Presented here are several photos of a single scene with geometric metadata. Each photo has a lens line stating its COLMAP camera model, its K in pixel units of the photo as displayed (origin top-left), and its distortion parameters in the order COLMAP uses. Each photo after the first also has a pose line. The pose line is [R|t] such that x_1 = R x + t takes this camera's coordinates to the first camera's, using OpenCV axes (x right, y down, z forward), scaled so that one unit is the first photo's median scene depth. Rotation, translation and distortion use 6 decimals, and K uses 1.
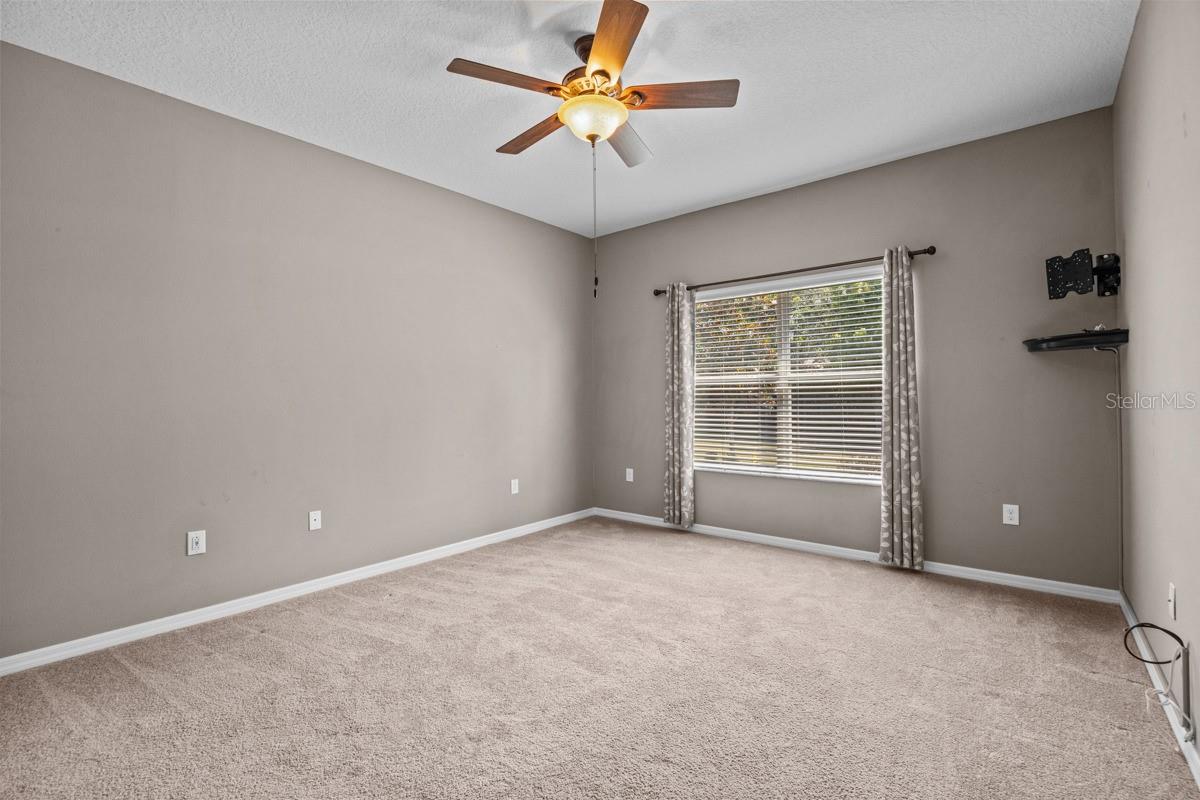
lens RADIAL K [[537.5, 0, 603.0], [0, 537.5, 396.5], [0, 0, 1]] dist [-0.017959, 0.000217]
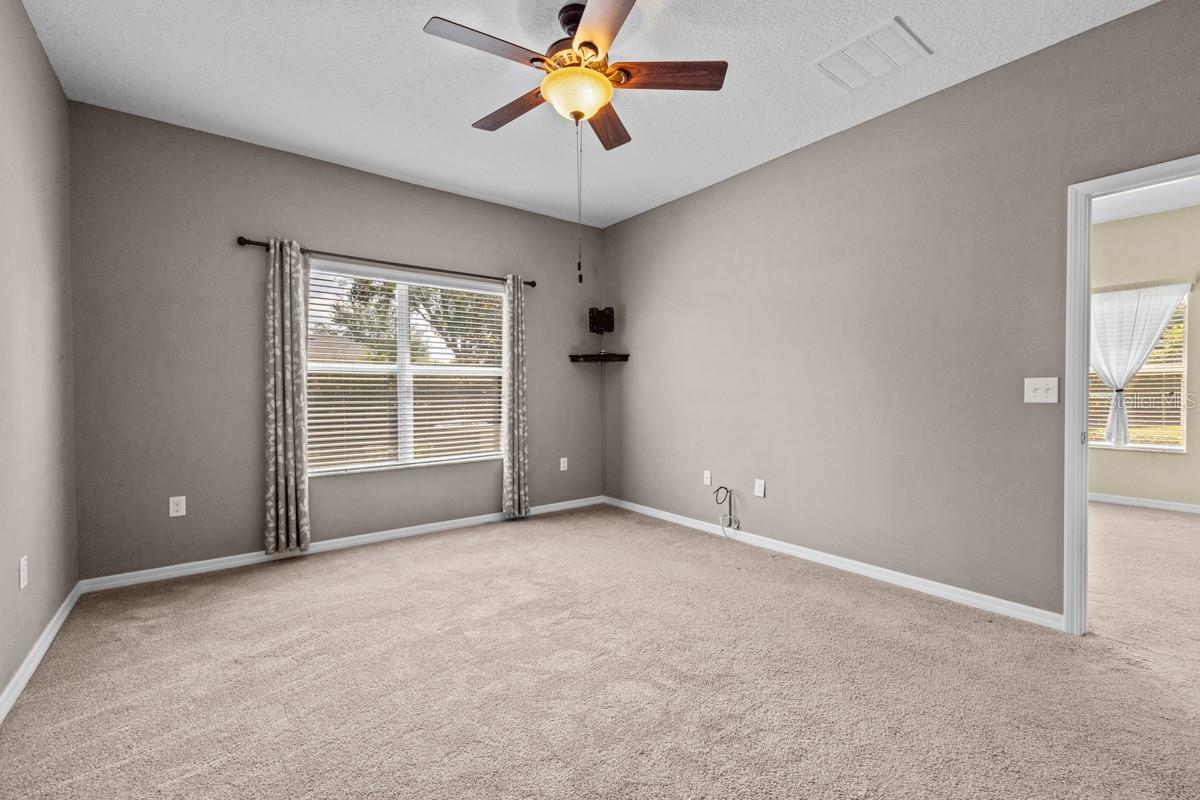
lens RADIAL K [[491.5, 0, 595.8], [0, 491.5, 403.9], [0, 0, 1]] dist [-0.001704, -0.000034]
pose [[0.234867, -0.014426, 0.971921, -0.561811], [0.001078, 0.999893, 0.014580, 0.019318], [-0.972027, -0.002376, 0.234857, 0.504793]]
